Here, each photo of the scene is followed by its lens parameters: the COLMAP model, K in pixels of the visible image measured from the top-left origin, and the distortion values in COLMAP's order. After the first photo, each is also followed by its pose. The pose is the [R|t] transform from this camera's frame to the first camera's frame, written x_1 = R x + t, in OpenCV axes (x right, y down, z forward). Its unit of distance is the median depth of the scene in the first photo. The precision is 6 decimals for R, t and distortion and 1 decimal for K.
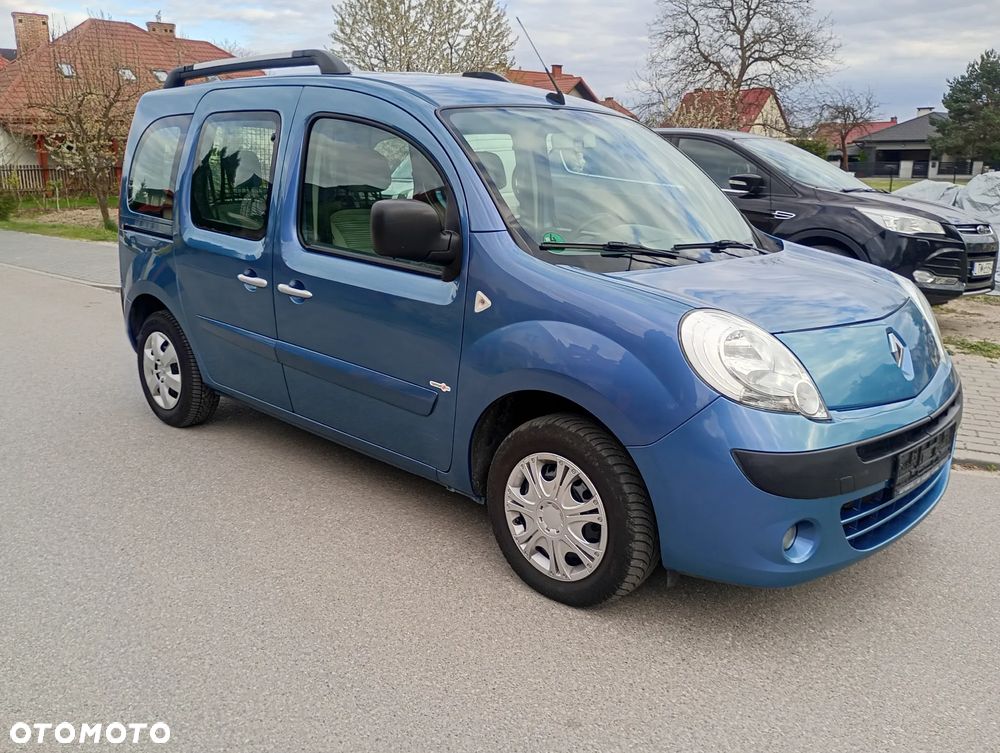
lens RADIAL K [[833.3, 0, 490.3], [0, 833.3, 368.9], [0, 0, 1]] dist [0.071578, -0.089999]
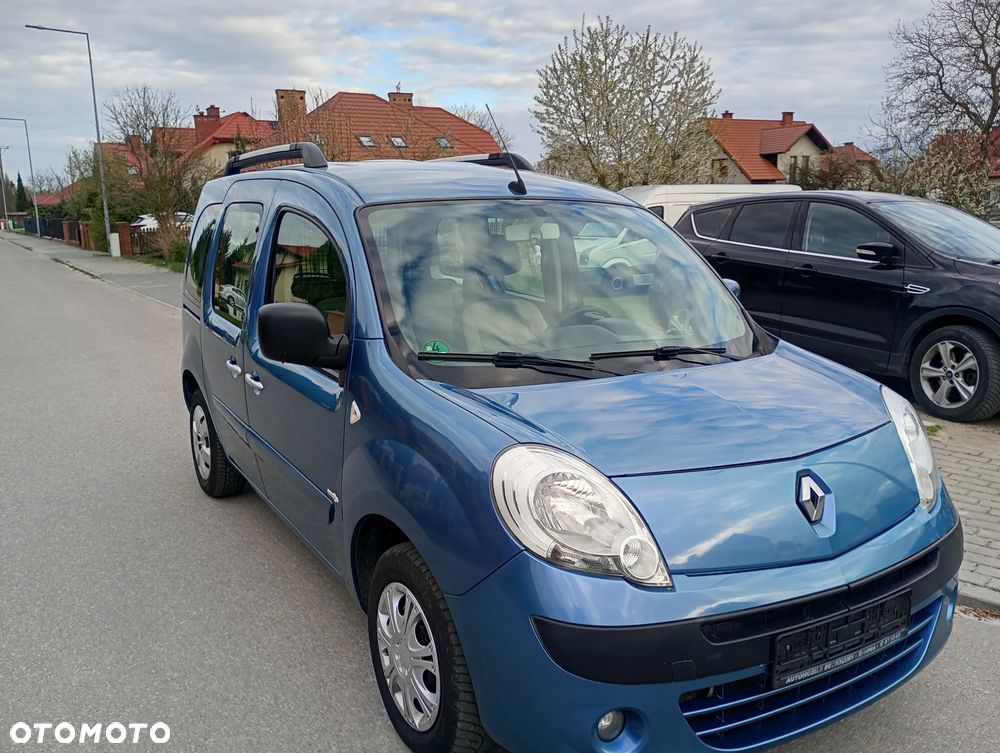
lens RADIAL K [[823.1, 0, 498.8], [0, 823.1, 378.8], [0, 0, 1]] dist [0.074986, -0.096052]
pose [[0.968035, 0.037512, -0.247993, 0.245156], [-0.048522, 0.998083, -0.038431, -0.059276], [0.246076, 0.049235, 0.967999, 0.089037]]
